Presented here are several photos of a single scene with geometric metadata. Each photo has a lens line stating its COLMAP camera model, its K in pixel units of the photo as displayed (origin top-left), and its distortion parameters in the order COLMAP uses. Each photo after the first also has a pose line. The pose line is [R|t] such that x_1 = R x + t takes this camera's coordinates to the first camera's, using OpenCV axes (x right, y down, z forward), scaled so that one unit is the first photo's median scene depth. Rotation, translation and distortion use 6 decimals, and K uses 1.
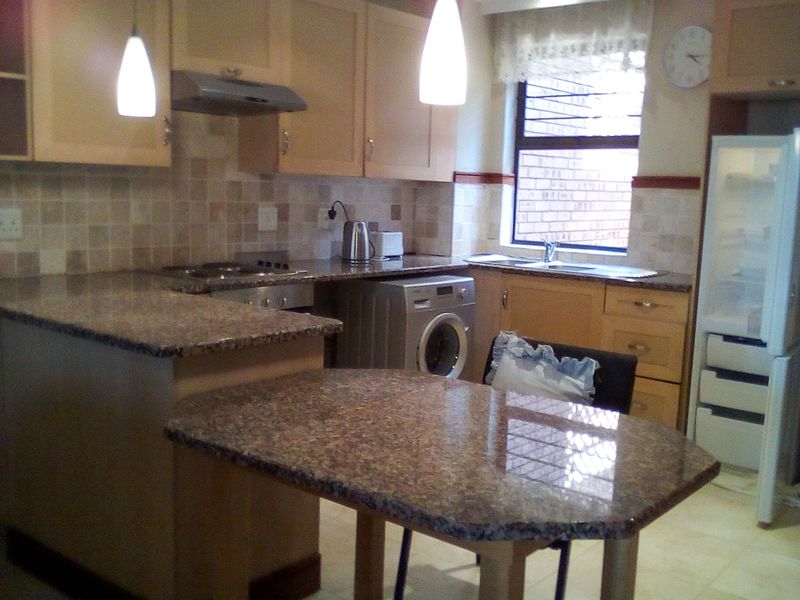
lens RADIAL K [[845.5, 0, 427.7], [0, 845.5, 301.0], [0, 0, 1]] dist [0.161481, -0.464840]
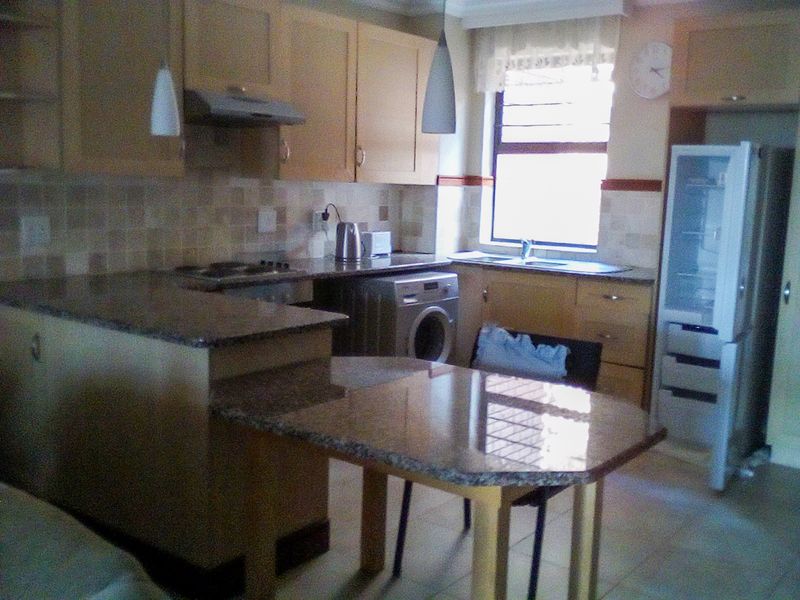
lens RADIAL K [[845.5, 0, 427.7], [0, 845.5, 301.0], [0, 0, 1]] dist [0.161481, -0.464840]
pose [[0.999576, -0.008012, 0.027979, -0.014042], [0.007747, 0.999924, 0.009551, -0.003315], [-0.028053, -0.009331, 0.999563, -0.086703]]
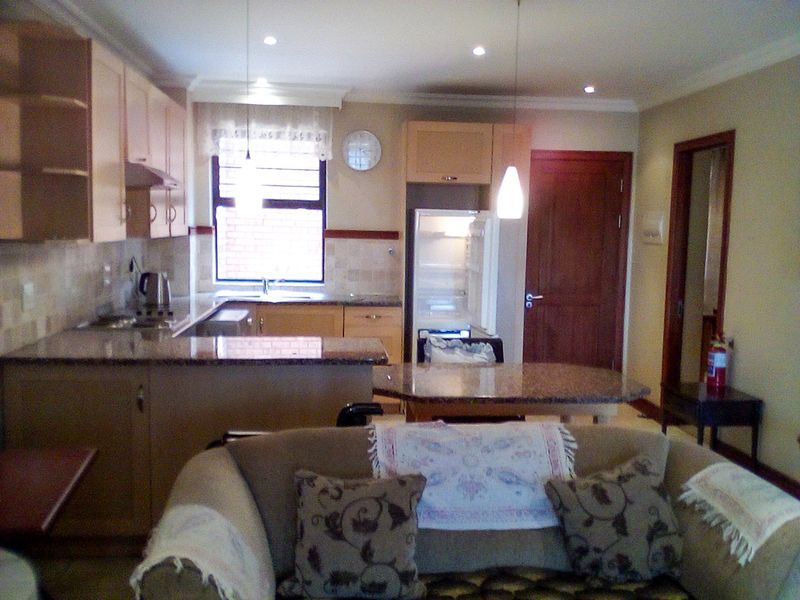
lens RADIAL K [[834.3, 0, 441.8], [0, 834.3, 308.0], [0, 0, 1]] dist [0.151801, -0.451701]
pose [[0.707306, -0.088770, 0.701312, -0.645431], [0.097616, 0.994845, 0.027474, -0.037414], [-0.700135, 0.049027, 0.712325, -0.130929]]
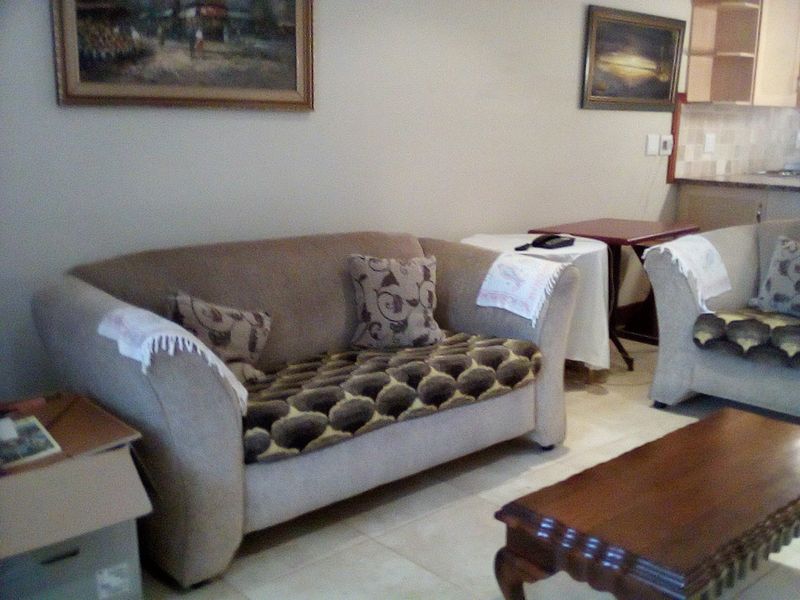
lens RADIAL K [[834.3, 0, 441.8], [0, 834.3, 308.0], [0, 0, 1]] dist [0.151801, -0.451701]
pose [[0.987365, 0.021552, -0.156988, -0.542217], [-0.008748, 0.996610, 0.081802, 0.075164], [0.158219, -0.079396, 0.984207, -0.551789]]
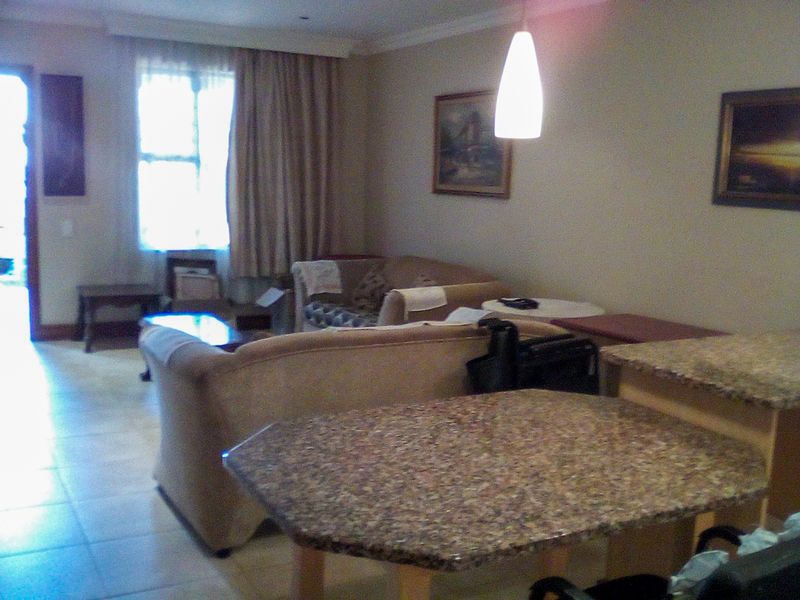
lens RADIAL K [[834.3, 0, 441.8], [0, 834.3, 308.0], [0, 0, 1]] dist [0.151801, -0.451701]
pose [[-0.359270, 0.100452, -0.927812, 0.423037], [-0.180274, 0.967994, 0.174609, -0.081319], [0.915656, 0.229992, -0.329662, 0.547355]]
